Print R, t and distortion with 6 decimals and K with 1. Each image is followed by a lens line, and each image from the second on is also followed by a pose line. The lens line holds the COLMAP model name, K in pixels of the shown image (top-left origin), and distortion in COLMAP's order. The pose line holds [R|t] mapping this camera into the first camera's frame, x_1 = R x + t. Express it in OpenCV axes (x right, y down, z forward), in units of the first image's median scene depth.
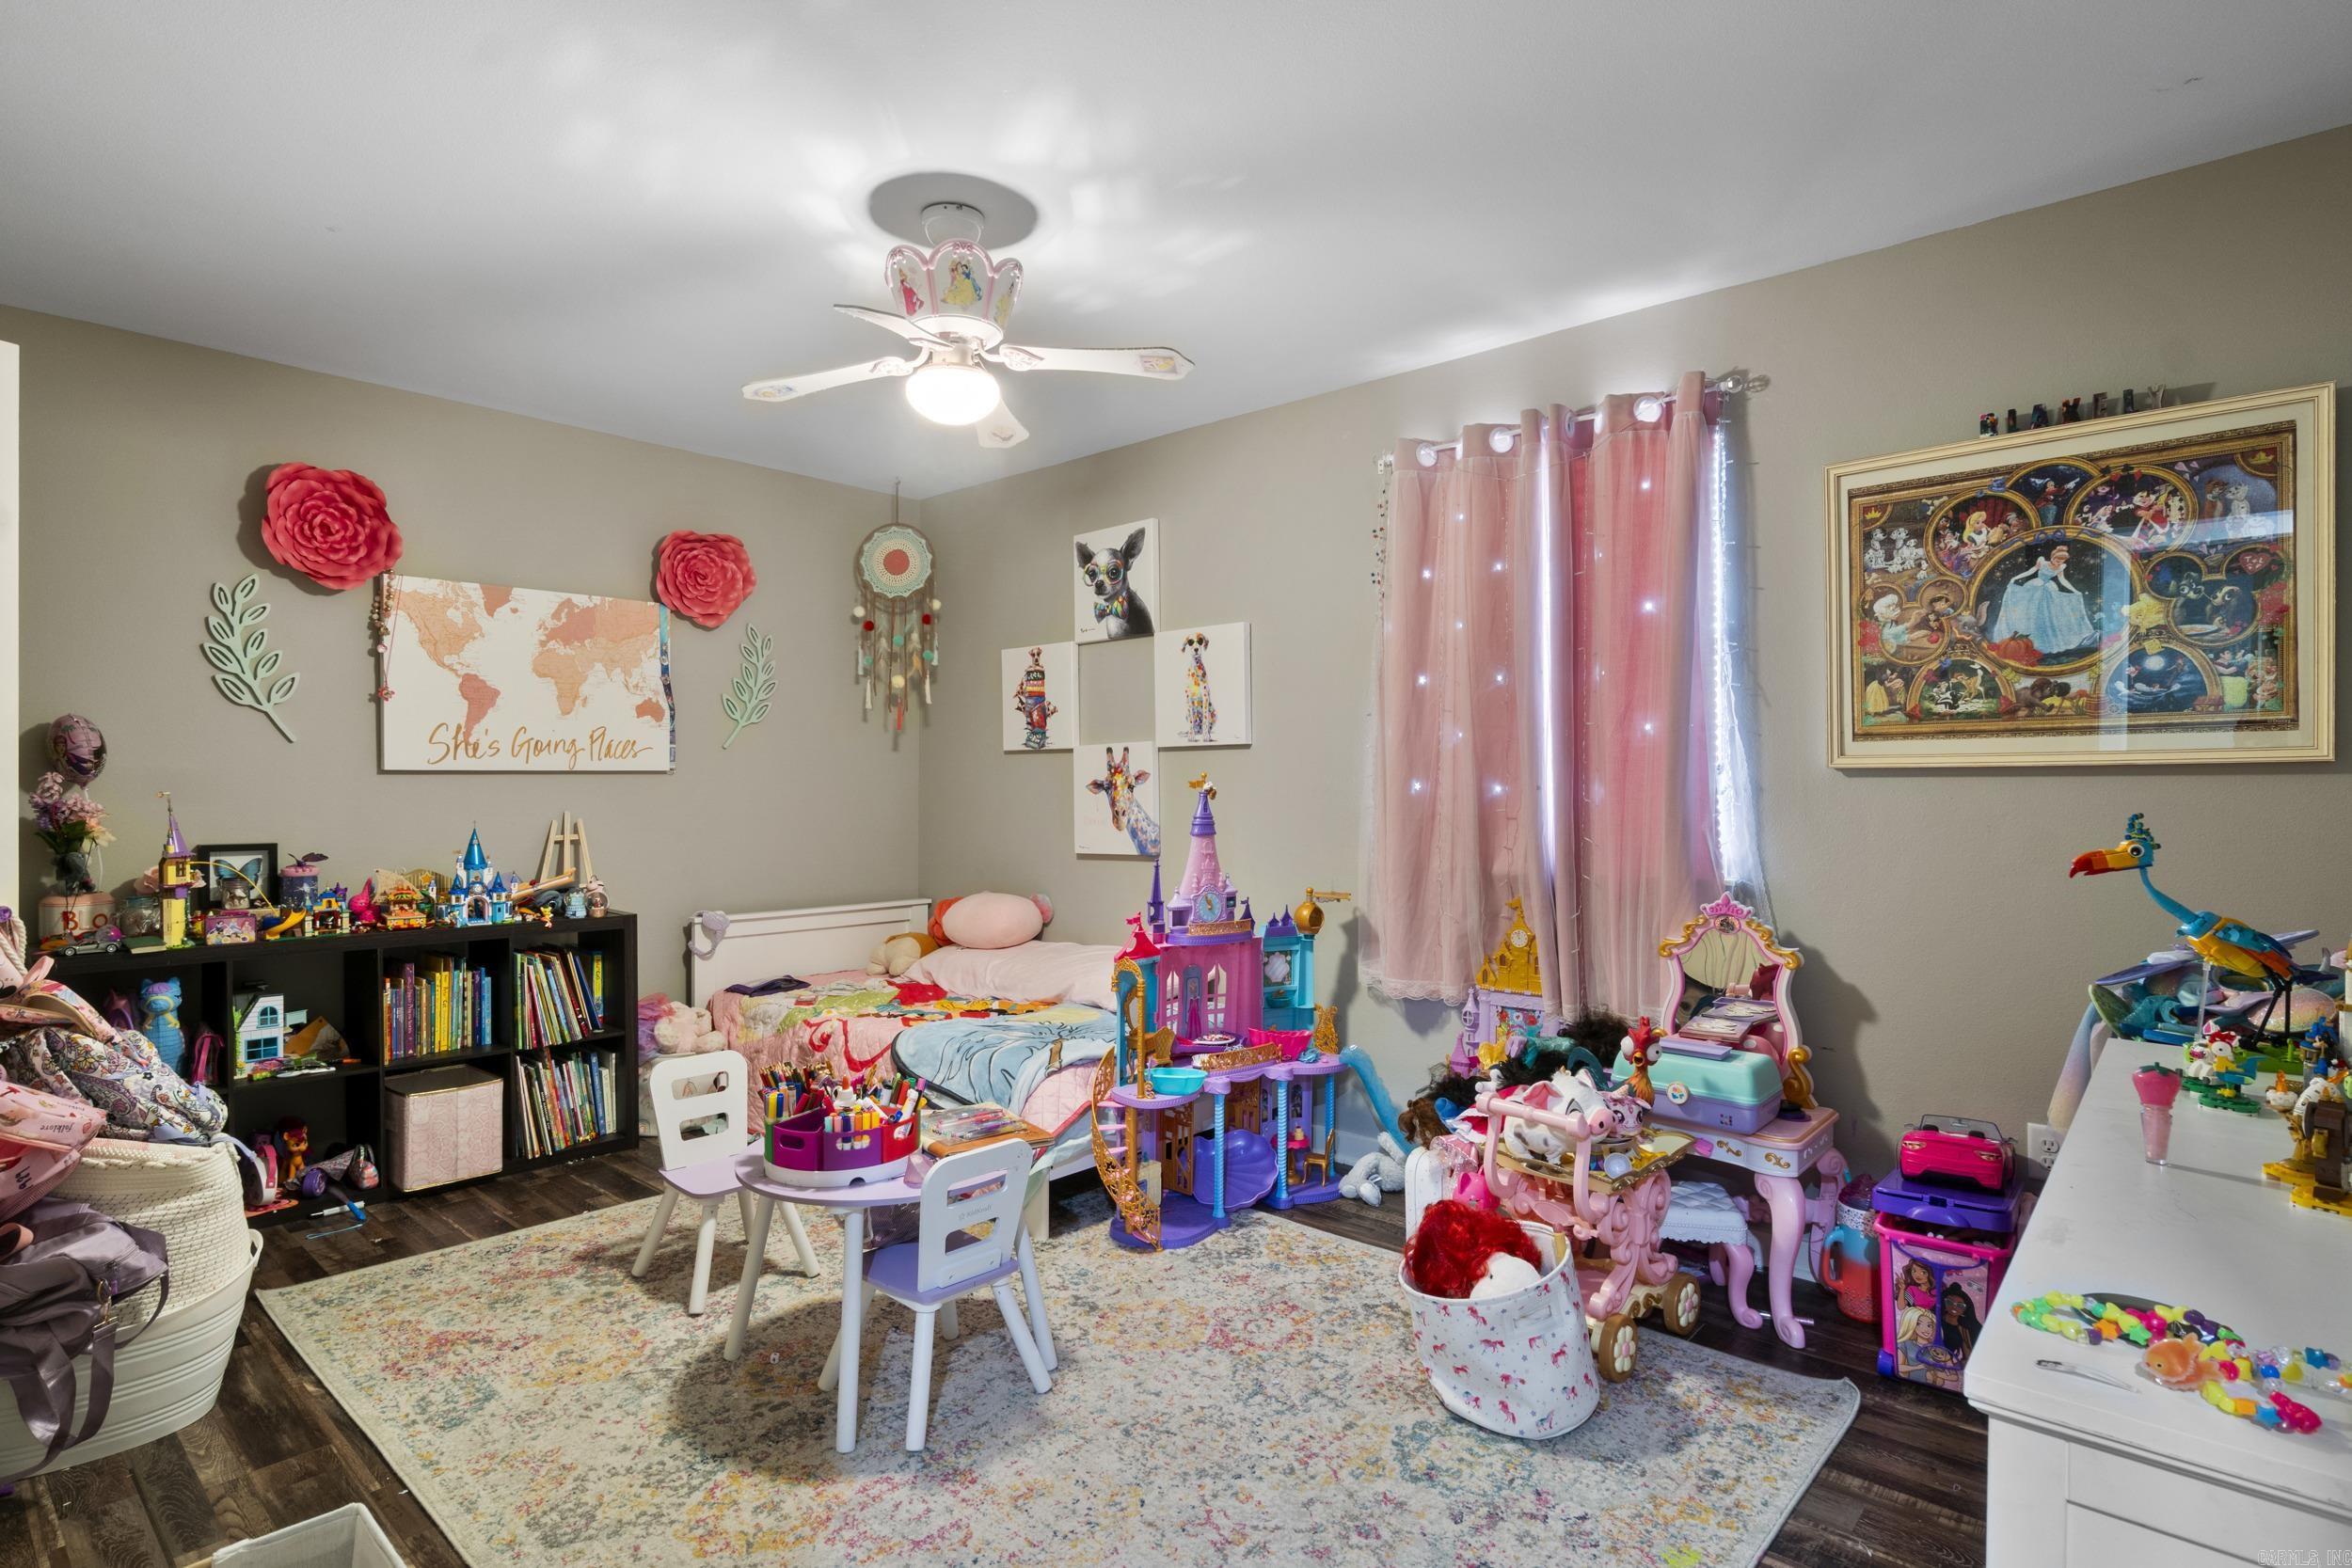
lens RADIAL K [[1201.5, 0, 1180.9], [0, 1201.5, 785.6], [0, 0, 1]] dist [-0.007333, 0.003696]
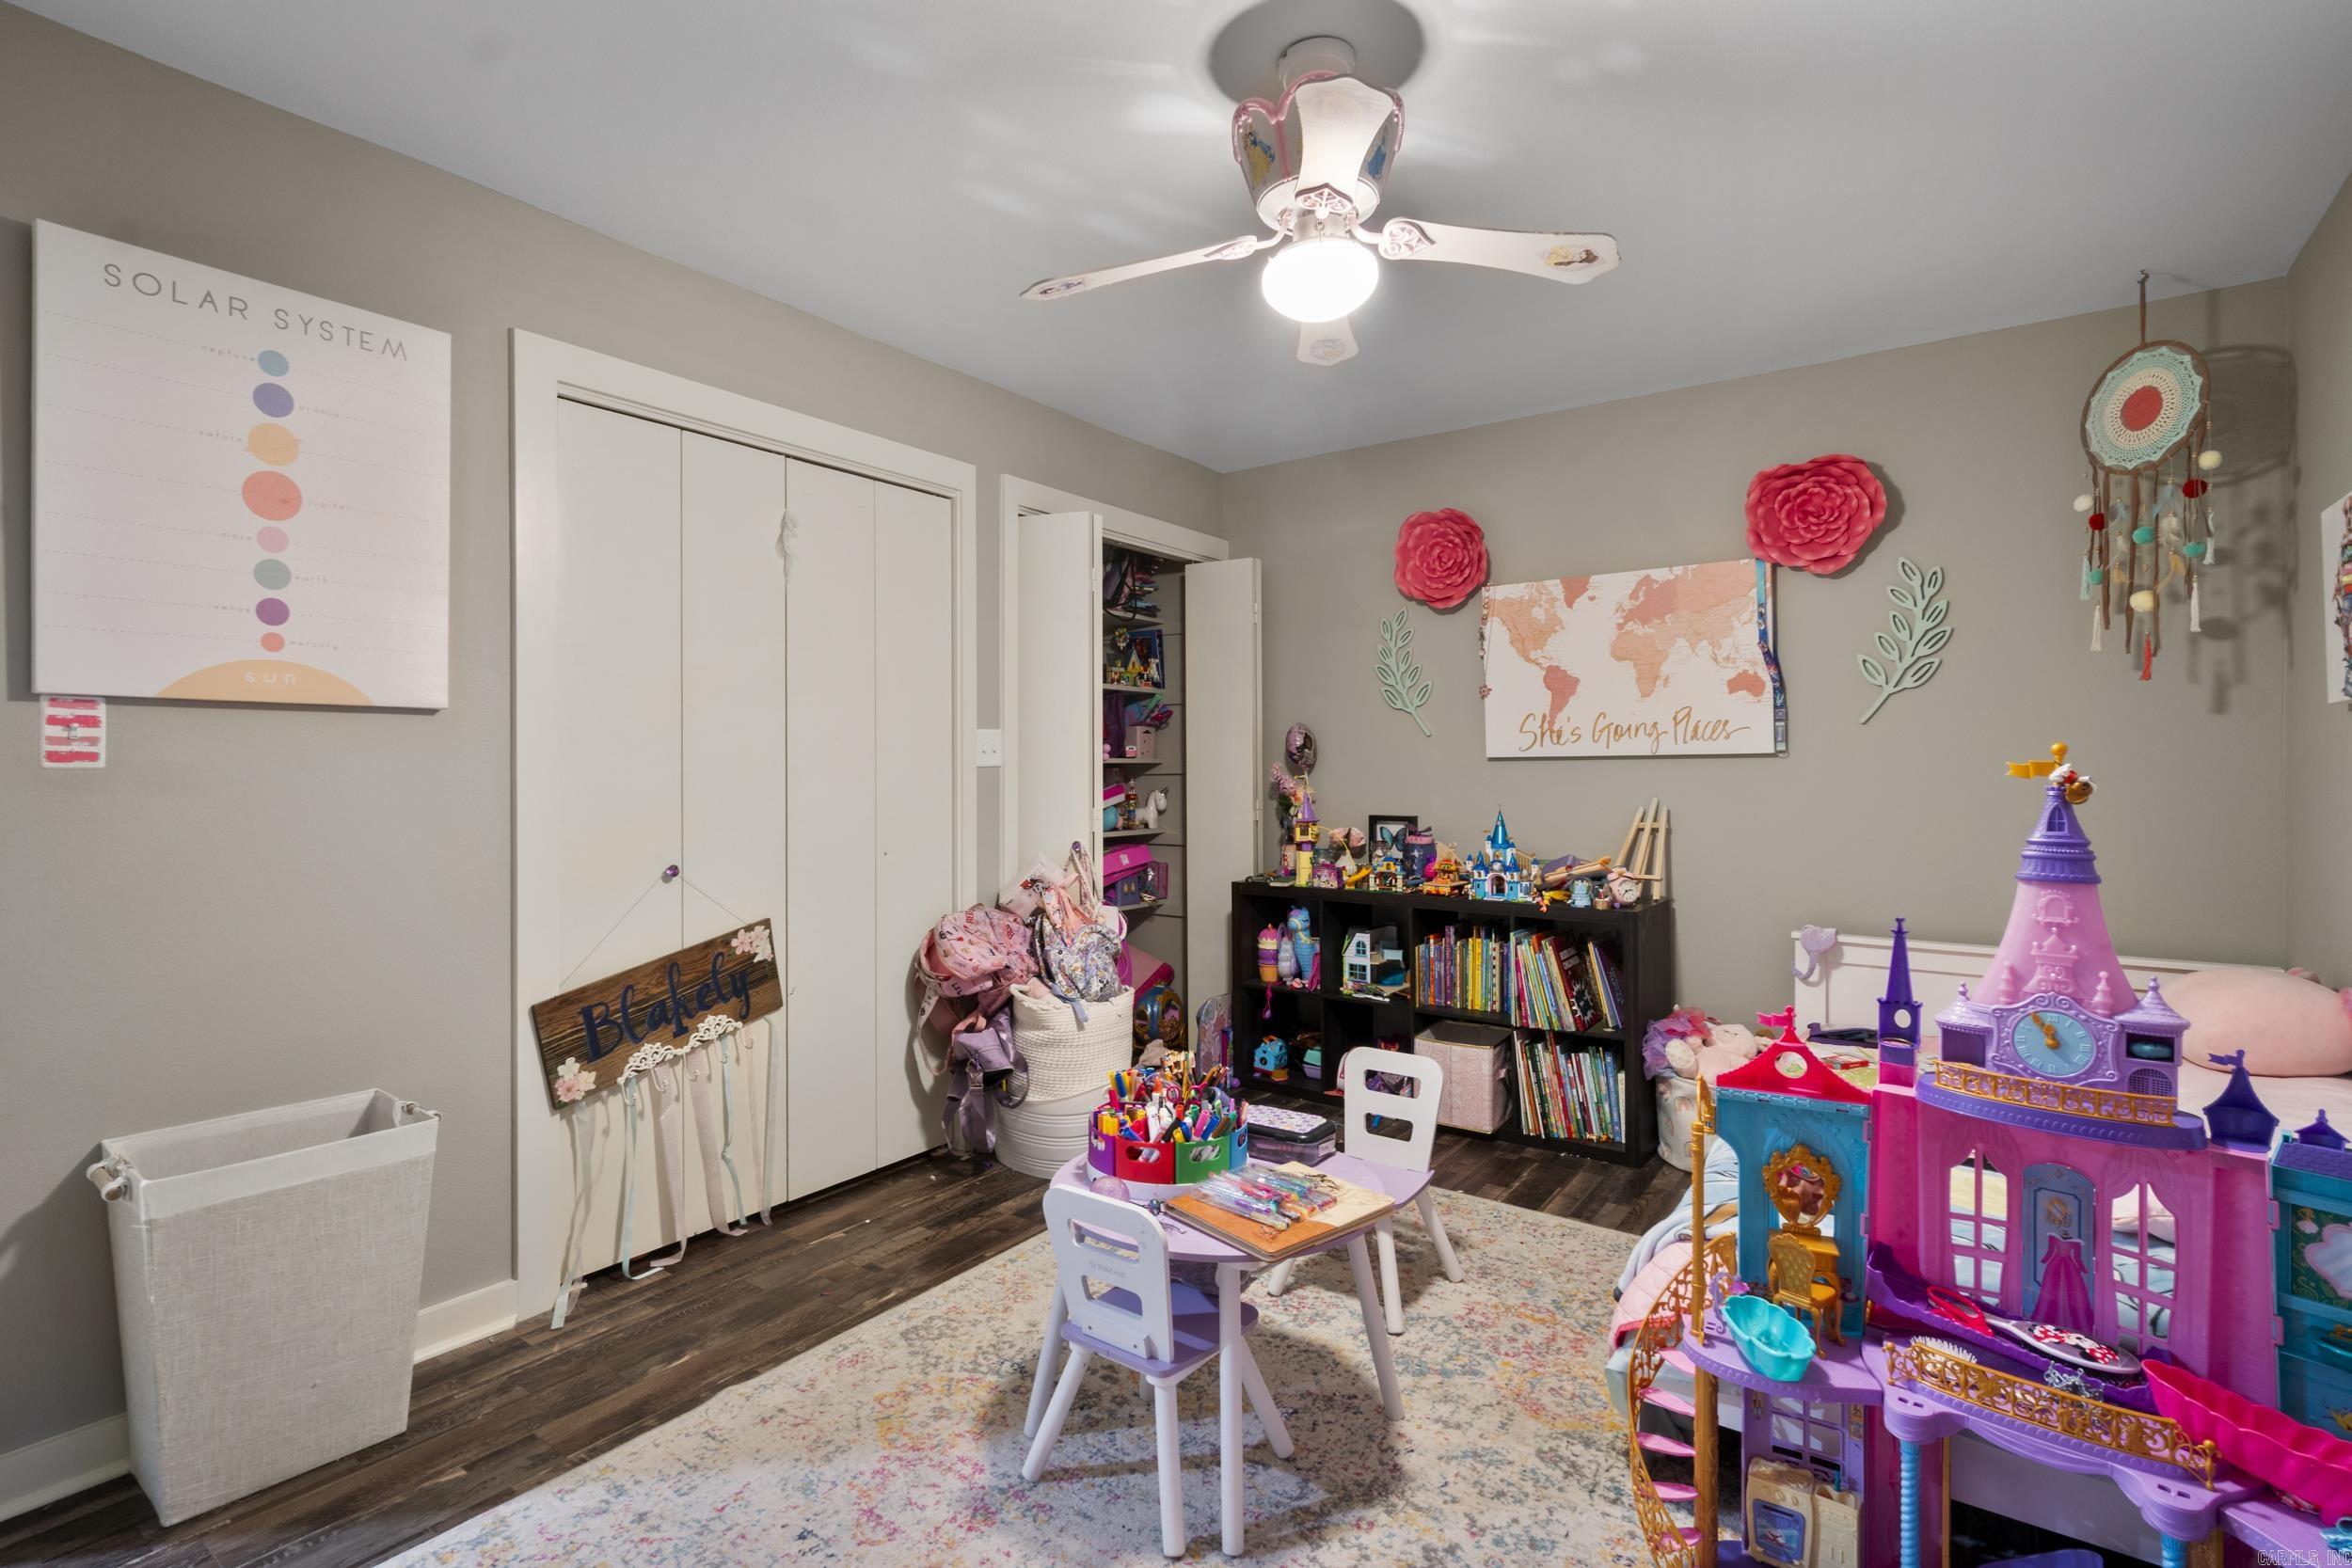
lens RADIAL K [[1152.7, 0, 1192.6], [0, 1152.7, 764.6], [0, 0, 1]] dist [-0.001551, 0.000555]
pose [[0.088520, -0.004170, -0.996066, 0.392108], [-0.000044, 0.999991, -0.004190, -0.001268], [0.996074, 0.000415, 0.088519, 0.589494]]
